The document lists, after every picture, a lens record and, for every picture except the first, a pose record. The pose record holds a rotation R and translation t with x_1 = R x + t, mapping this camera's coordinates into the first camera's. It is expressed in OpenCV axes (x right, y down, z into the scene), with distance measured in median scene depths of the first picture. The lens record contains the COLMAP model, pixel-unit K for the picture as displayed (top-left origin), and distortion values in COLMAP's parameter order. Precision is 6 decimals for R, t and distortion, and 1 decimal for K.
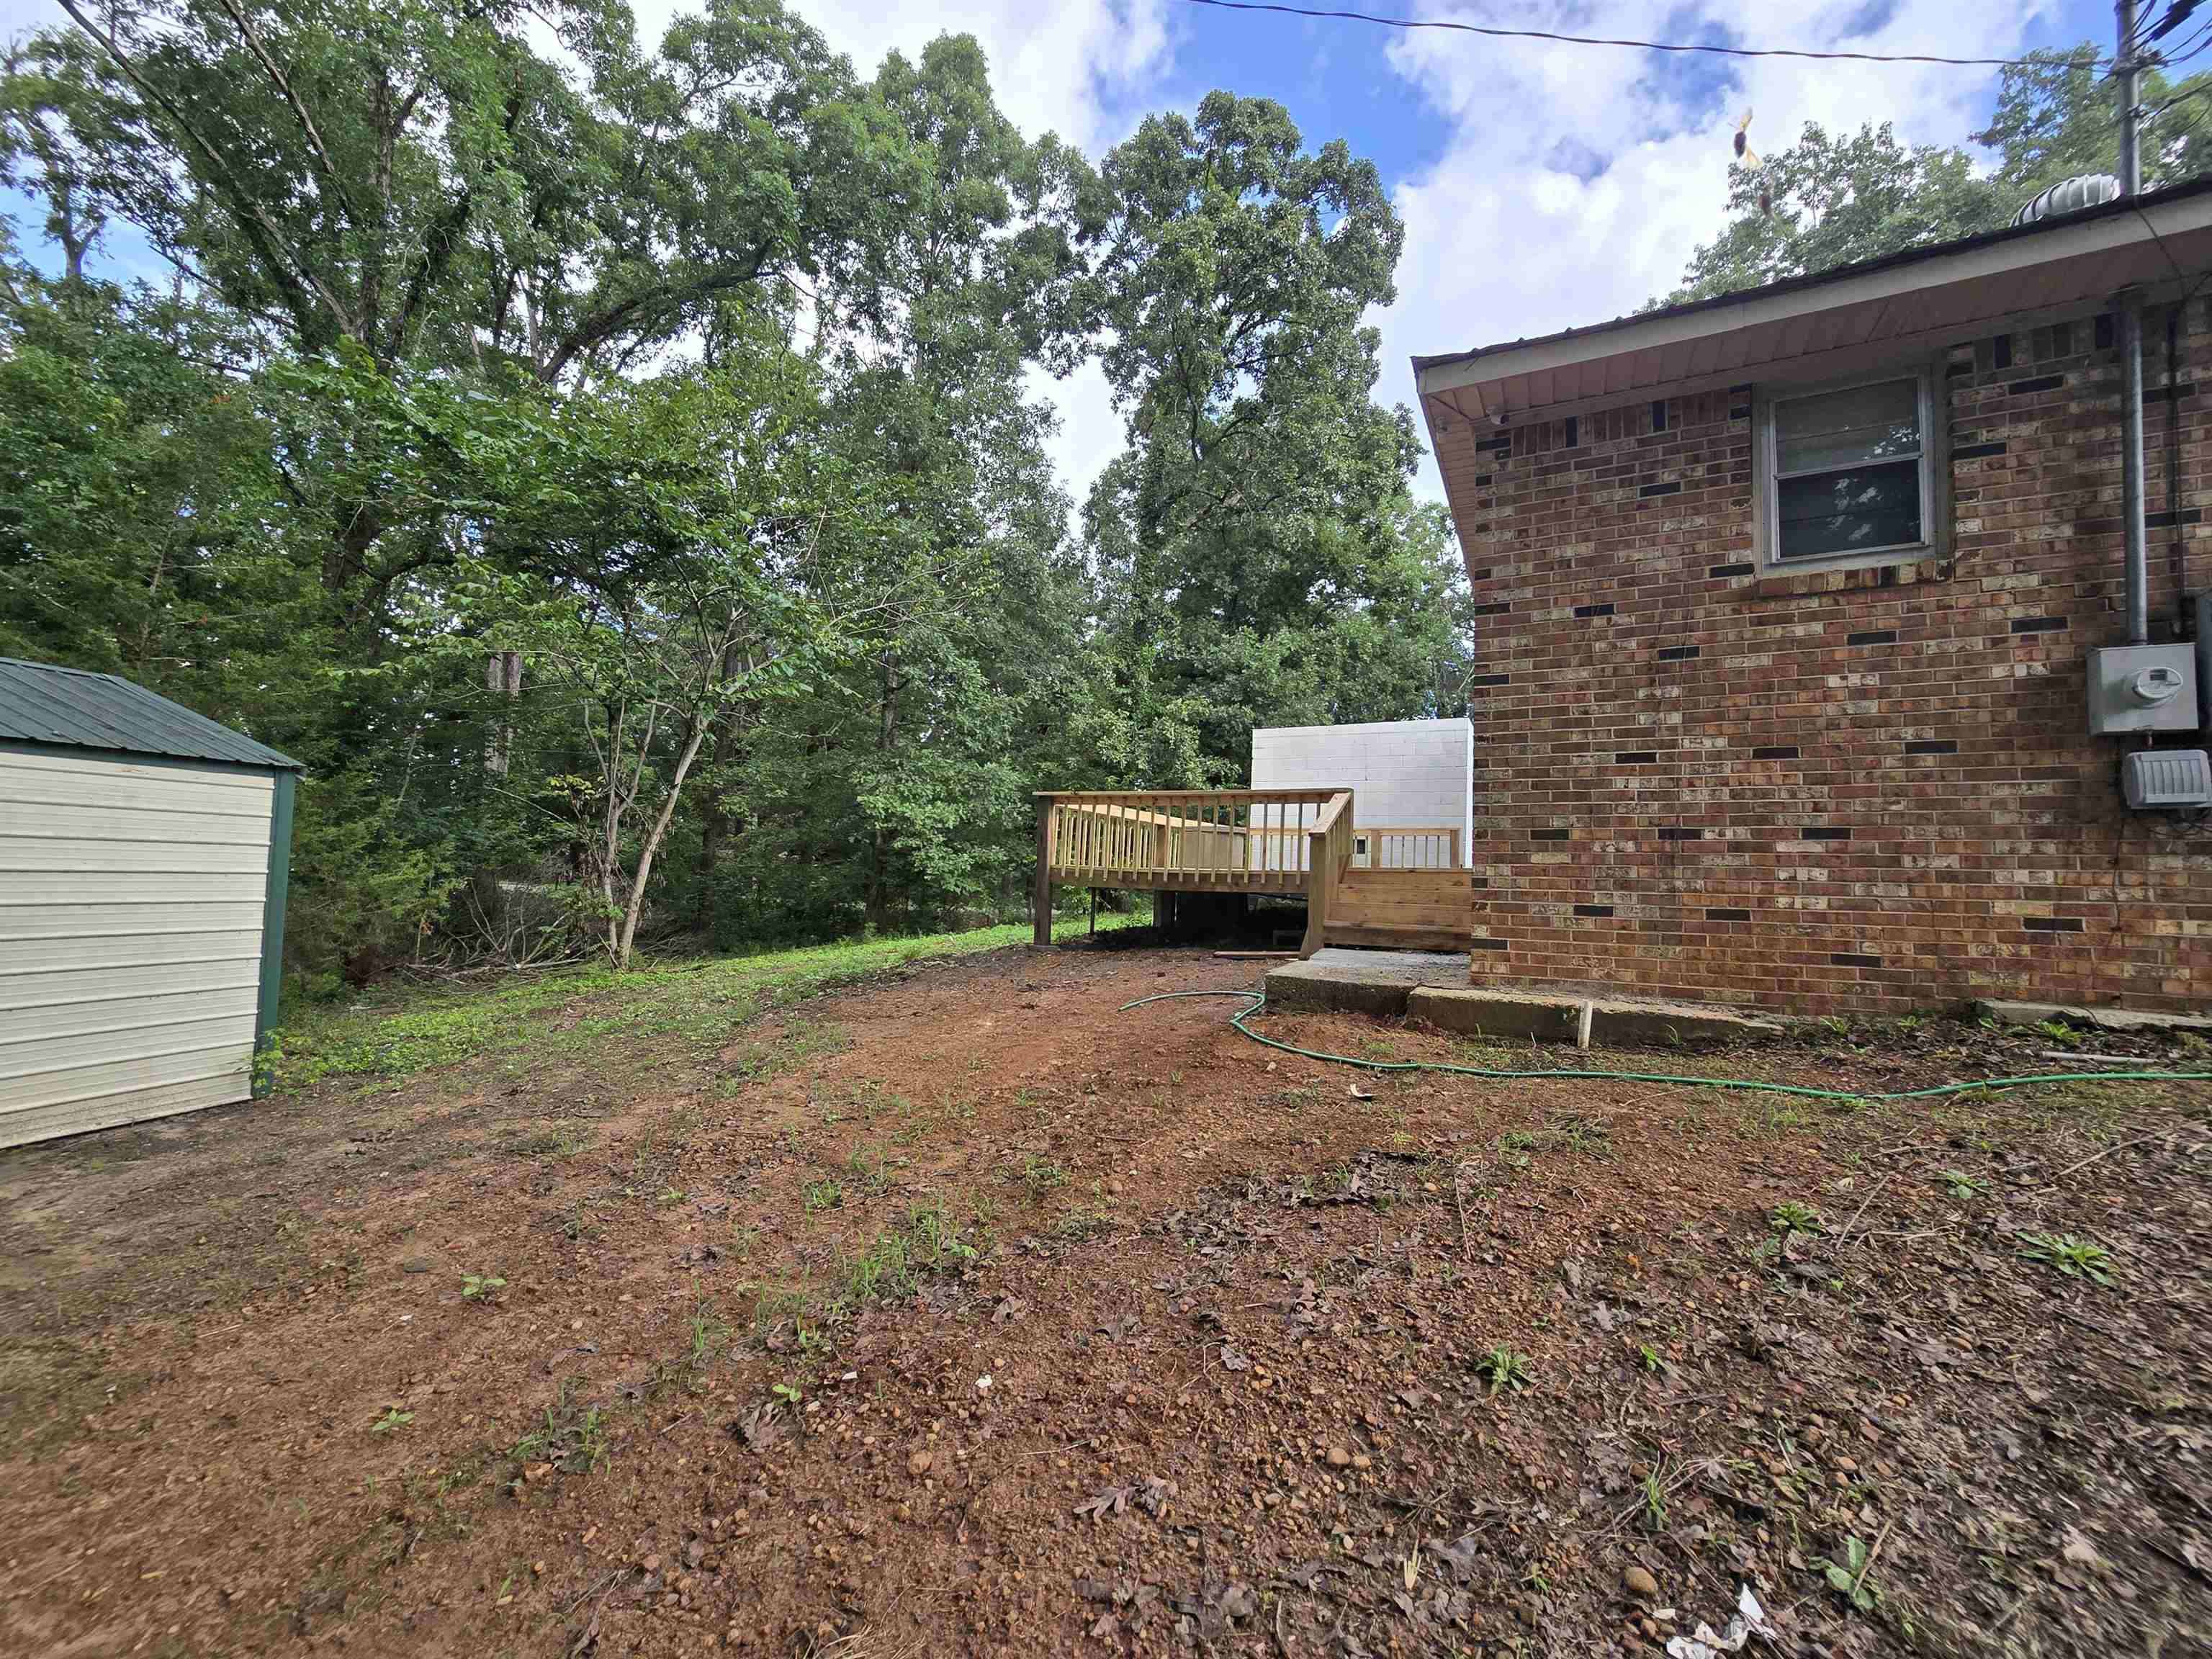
lens RADIAL K [[908.9, 0, 1100.7], [0, 908.9, 823.8], [0, 0, 1]] dist [-0.008838, 0.002836]
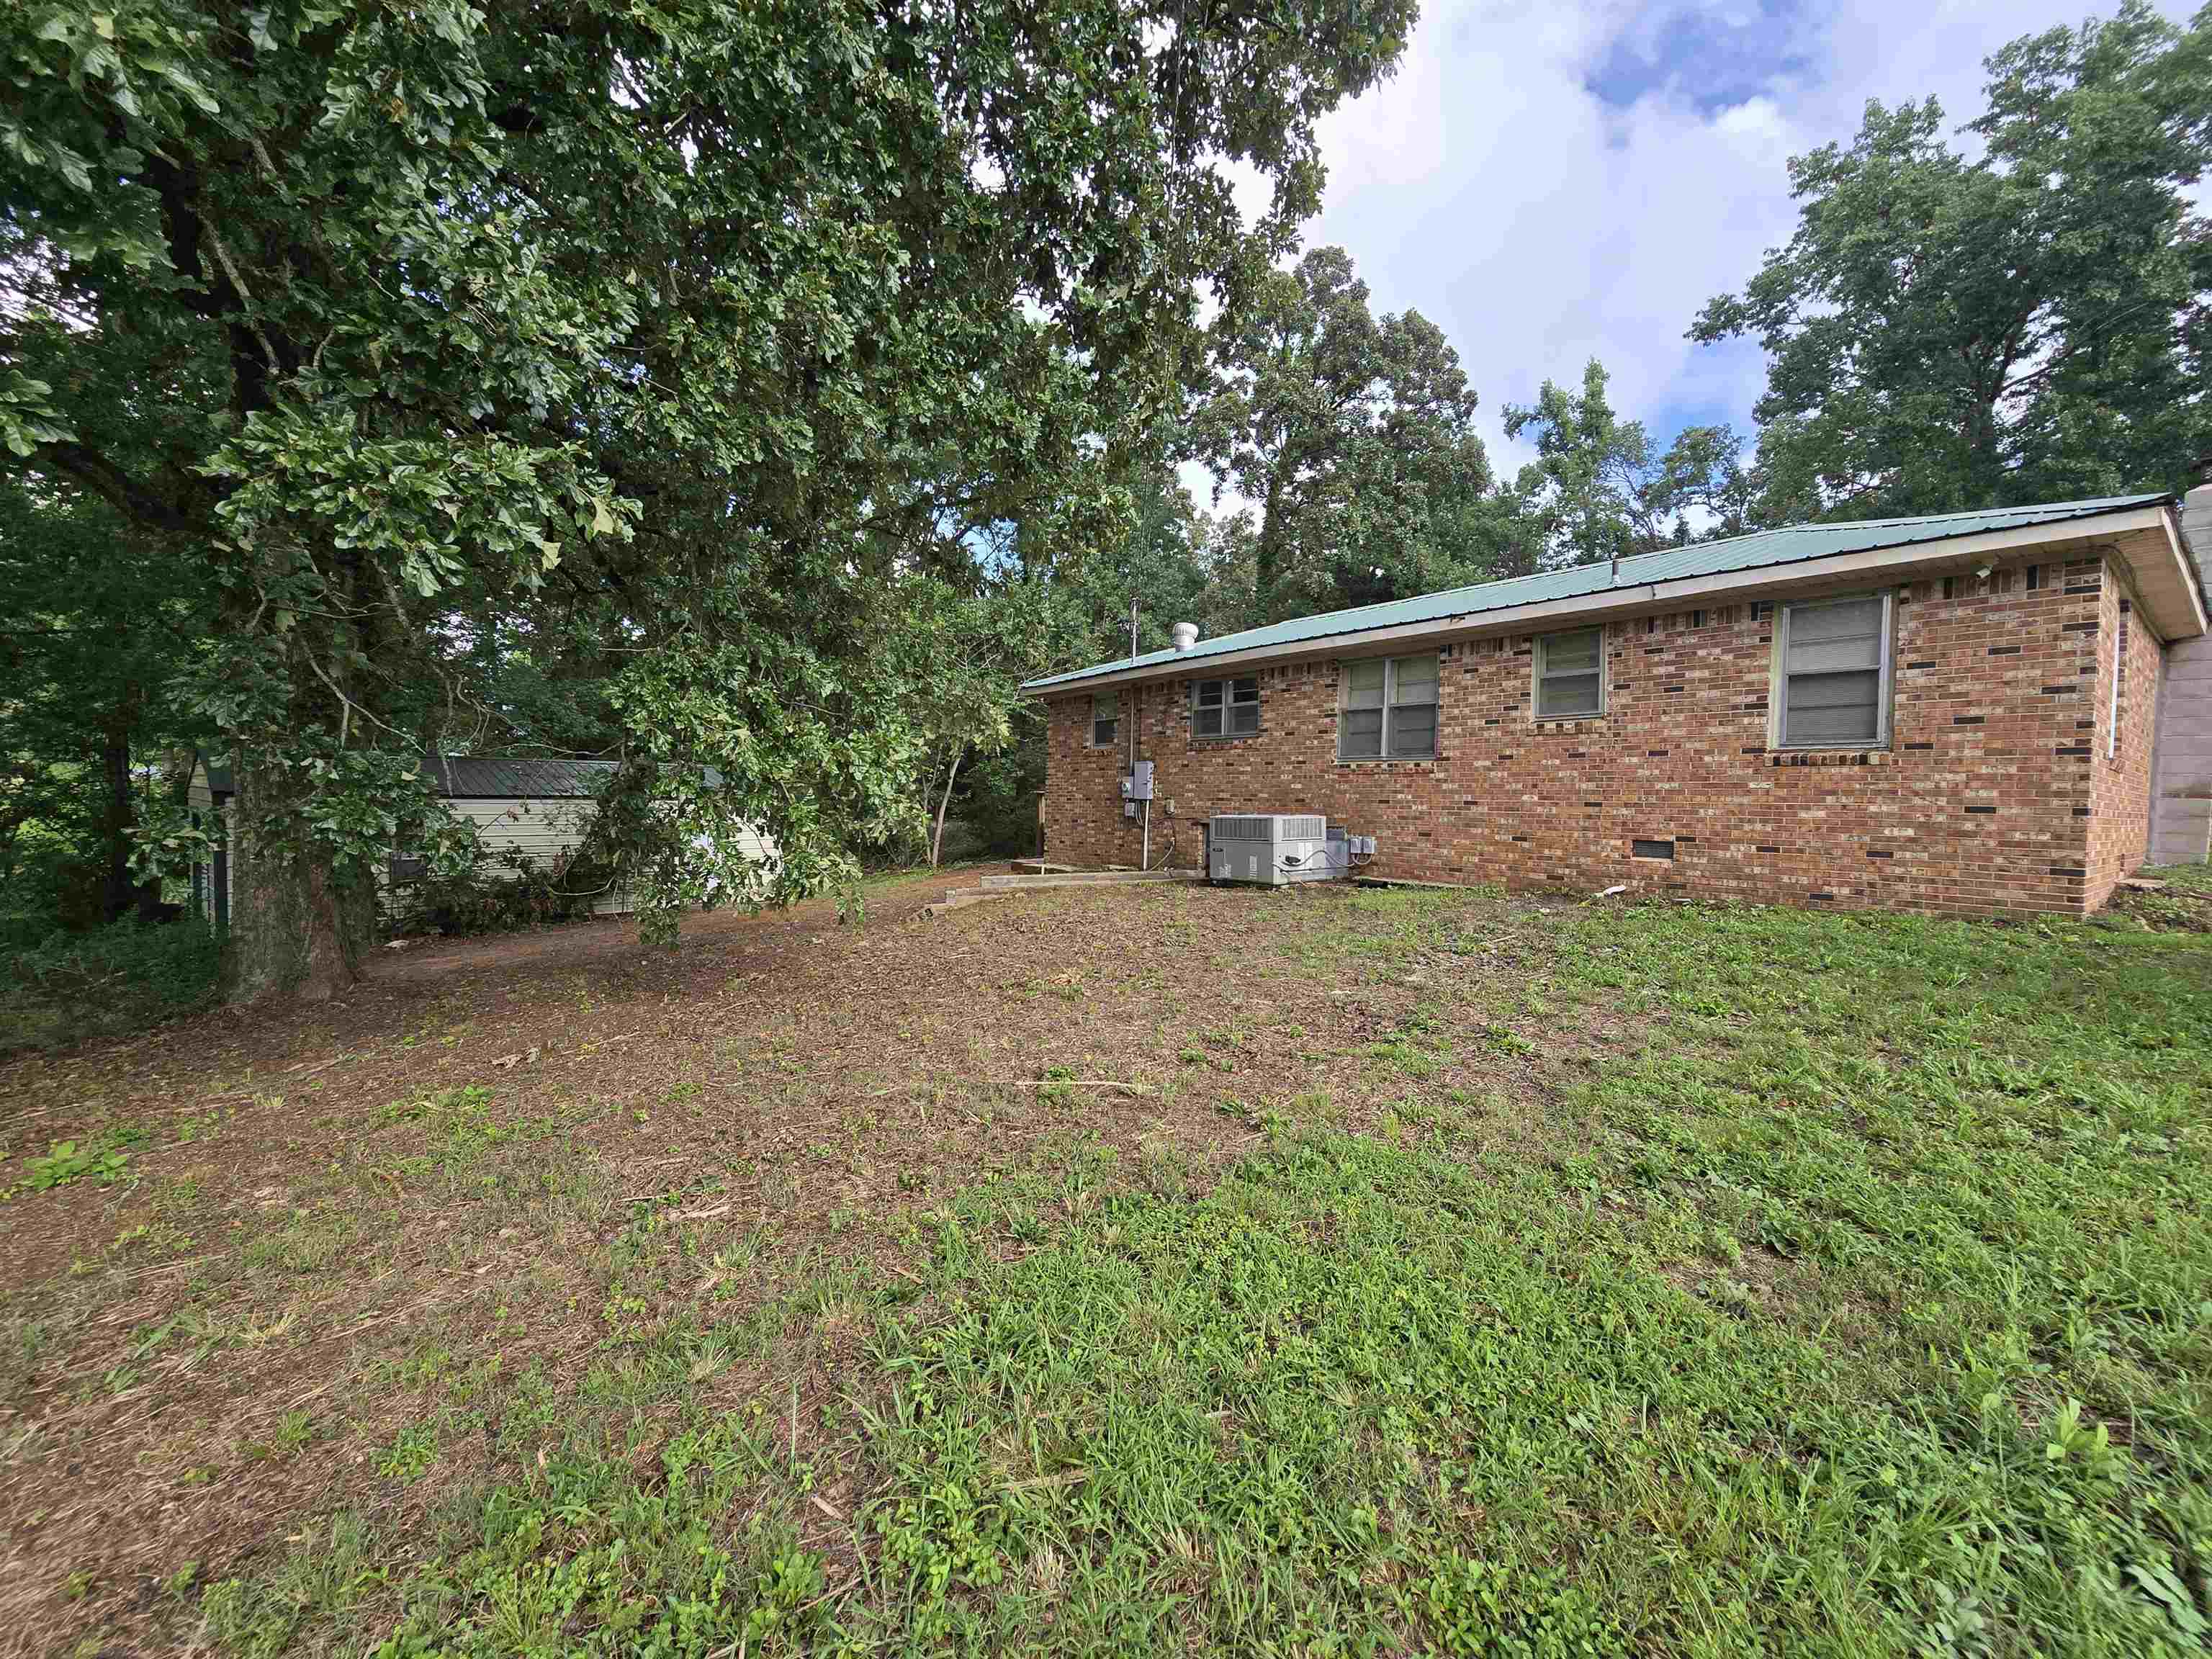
lens RADIAL K [[908.9, 0, 1109.7], [0, 908.9, 824.8], [0, 0, 1]] dist [-0.008838, 0.002836]
pose [[0.909029, -0.009035, -0.416635, 2.393608], [0.042489, 0.996564, 0.071093, -0.237328], [0.414561, -0.082328, 0.906290, -2.378066]]
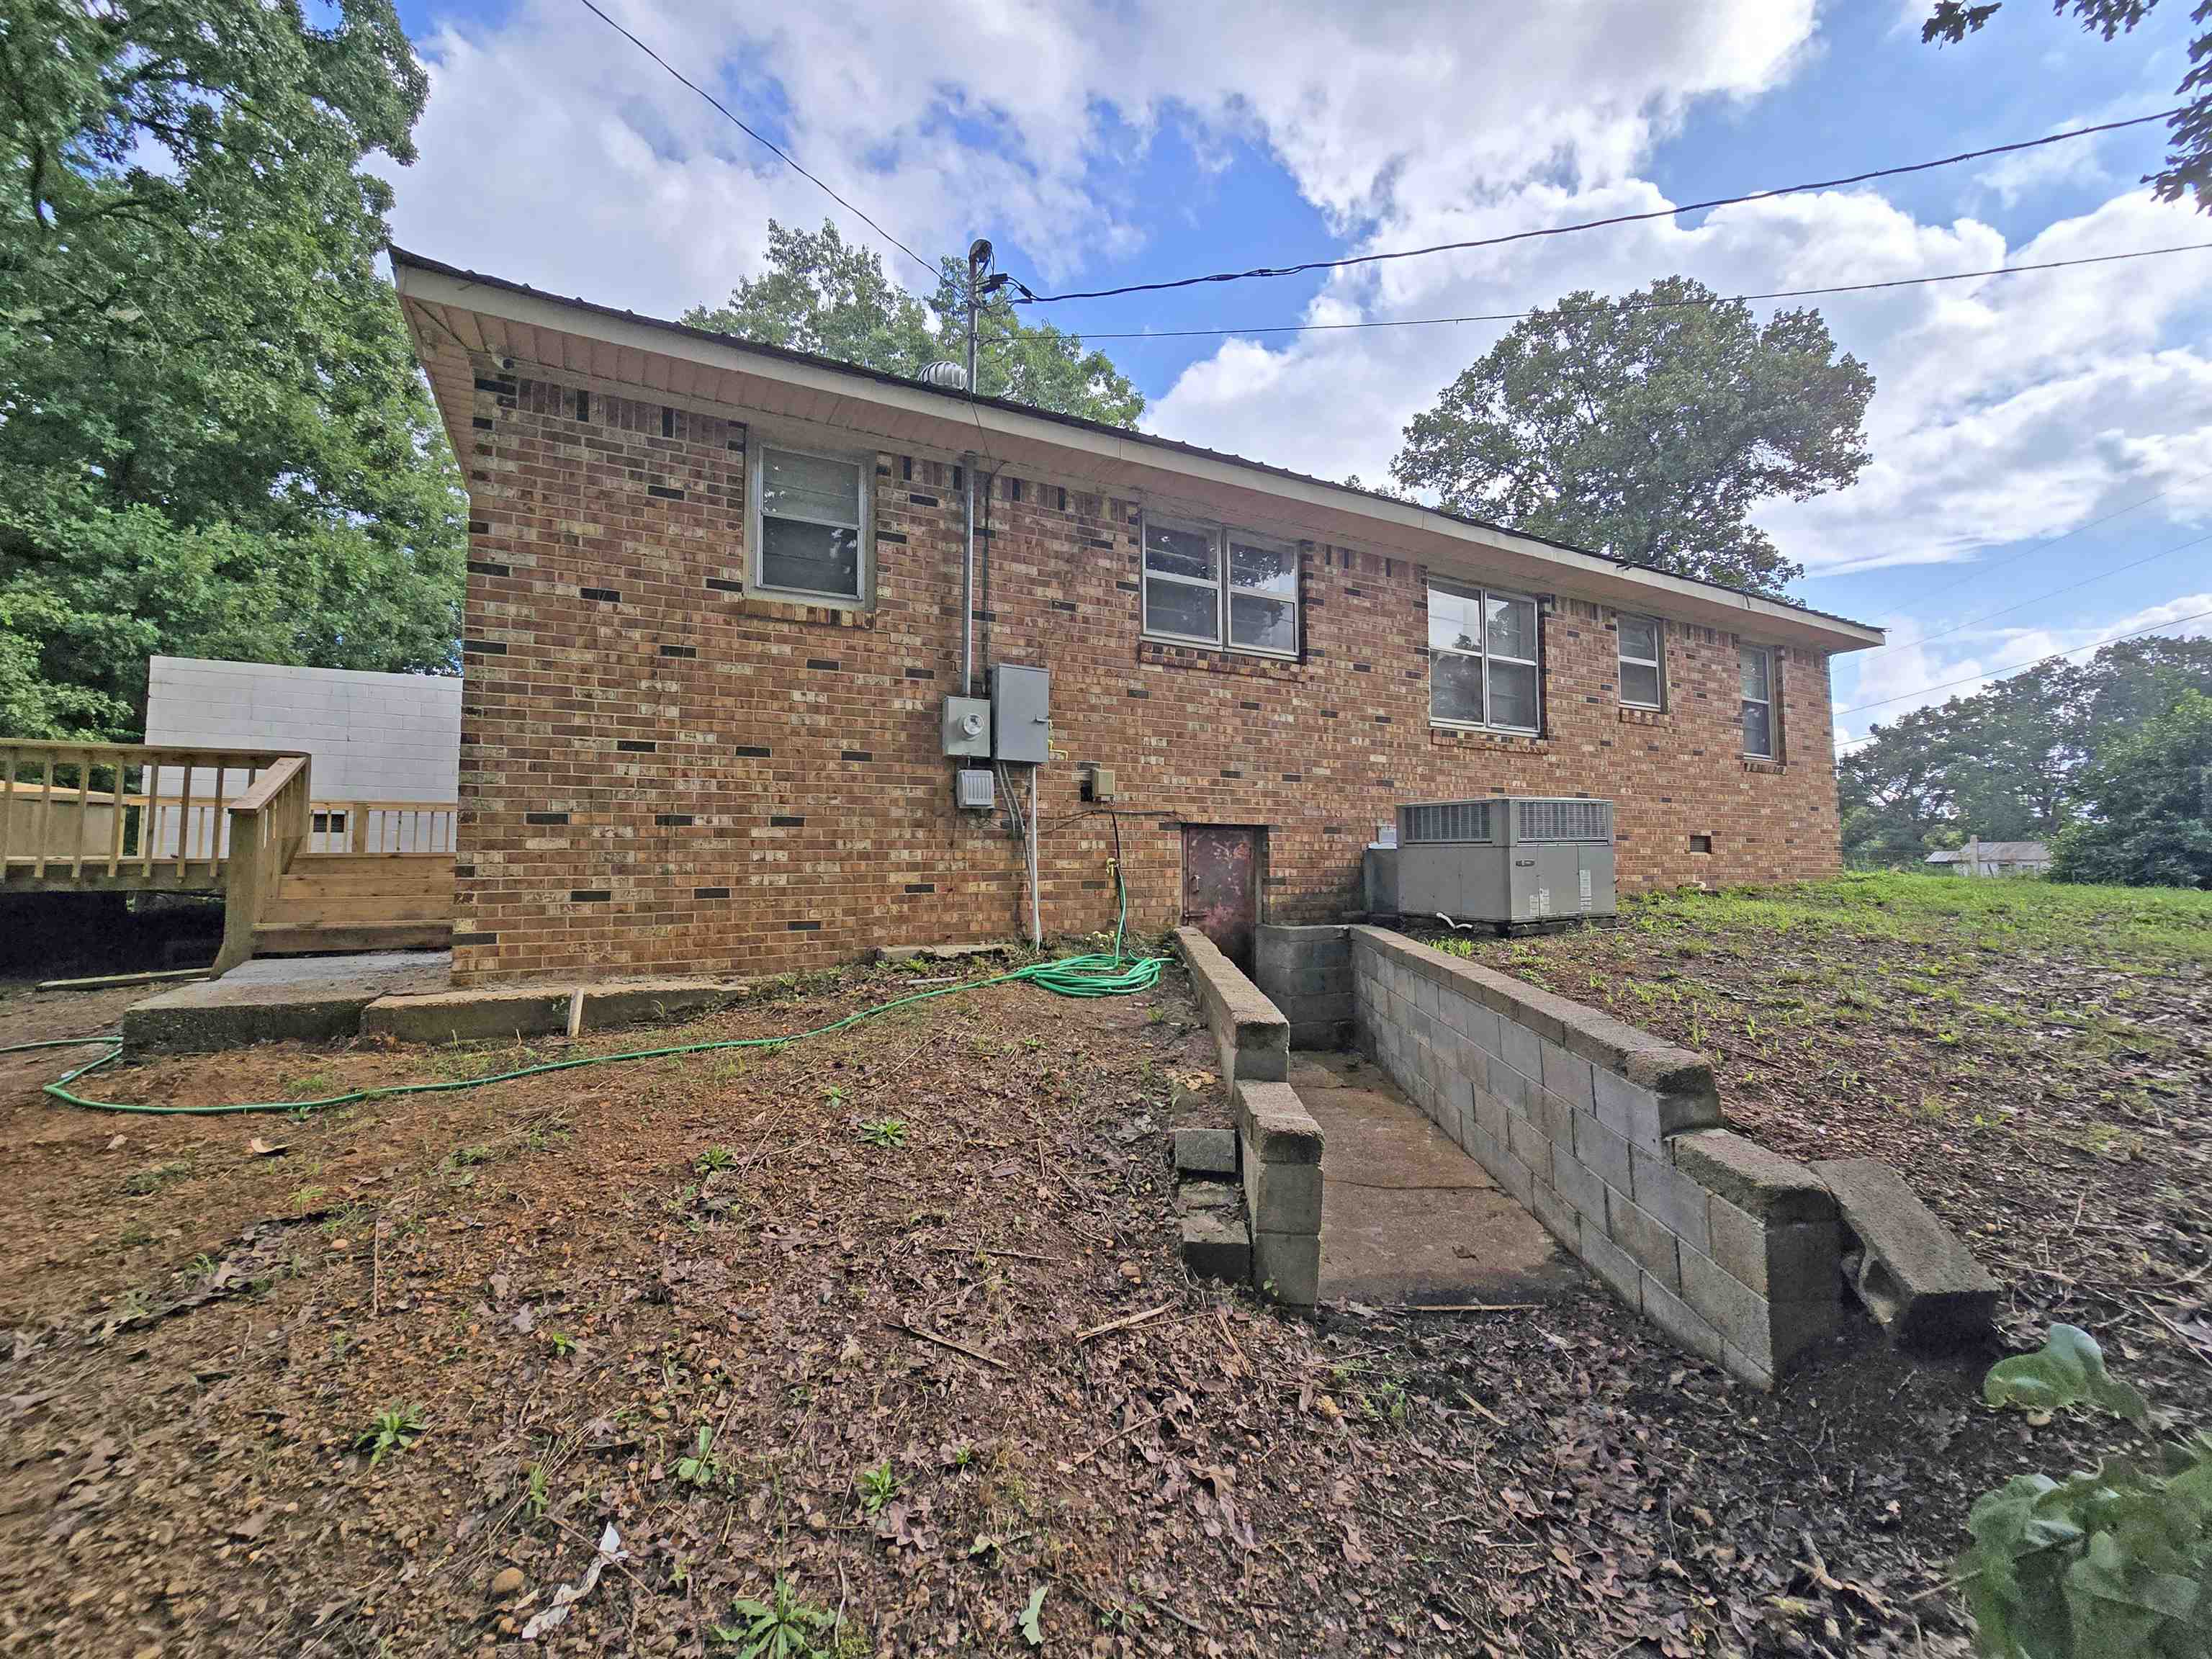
lens RADIAL K [[908.9, 0, 1101.6], [0, 908.9, 823.6], [0, 0, 1]] dist [-0.008838, 0.002836]
pose [[0.569555, 0.006540, 0.821927, 0.045702], [-0.029265, 0.999496, 0.012326, -0.013709], [-0.821432, -0.031074, 0.569459, -0.031179]]
